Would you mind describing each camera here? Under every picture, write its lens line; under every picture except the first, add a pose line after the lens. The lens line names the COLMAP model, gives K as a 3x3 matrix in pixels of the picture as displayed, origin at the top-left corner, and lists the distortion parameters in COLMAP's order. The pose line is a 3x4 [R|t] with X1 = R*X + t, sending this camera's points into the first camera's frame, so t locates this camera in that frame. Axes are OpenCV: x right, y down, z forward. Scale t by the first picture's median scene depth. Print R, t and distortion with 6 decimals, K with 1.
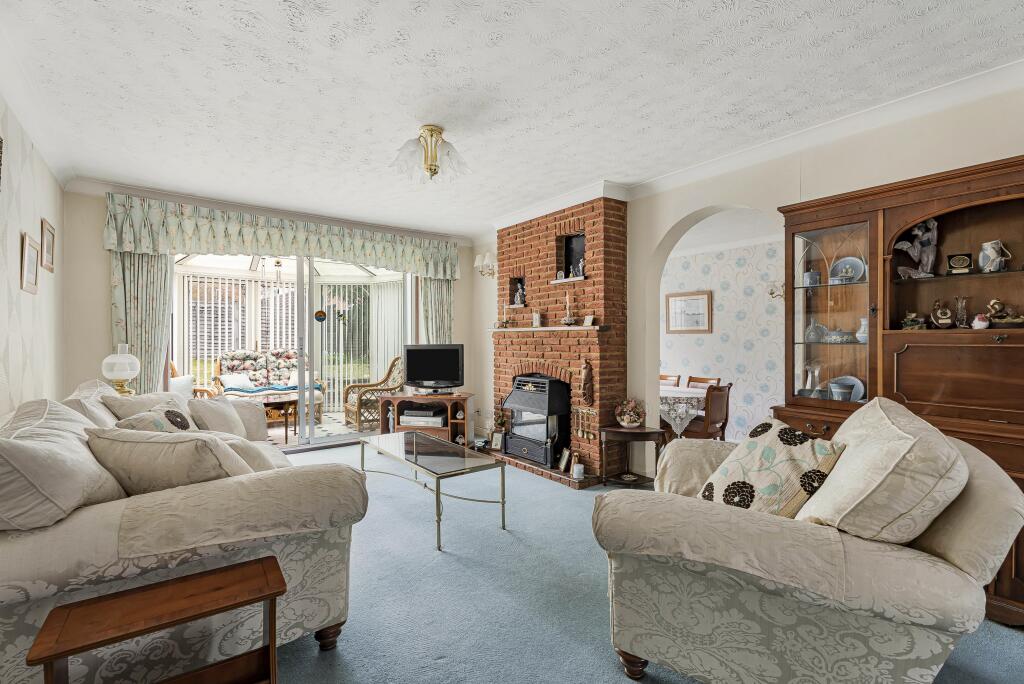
lens RADIAL K [[465.8, 0, 510.8], [0, 465.8, 339.2], [0, 0, 1]] dist [0.001834, -0.000582]
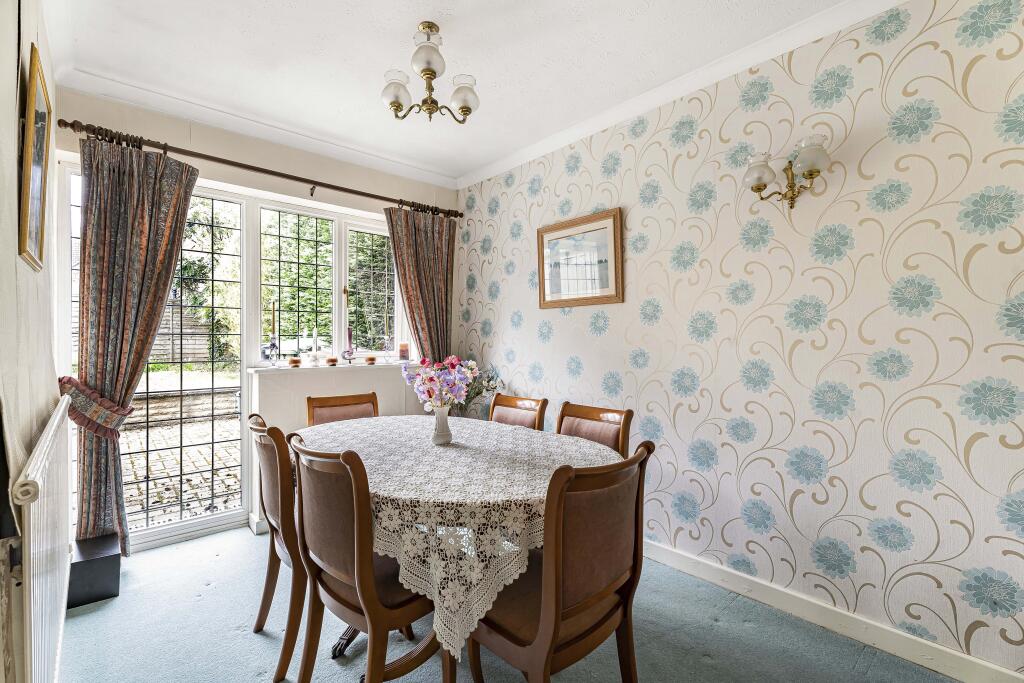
lens RADIAL K [[465.8, 0, 512.8], [0, 465.8, 338.0], [0, 0, 1]] dist [0.001834, -0.000582]
pose [[0.995306, -0.004942, 0.096650, 0.293320], [0.006002, 0.999925, -0.010683, 0.026521], [-0.096590, 0.011213, 0.995261, 0.586016]]
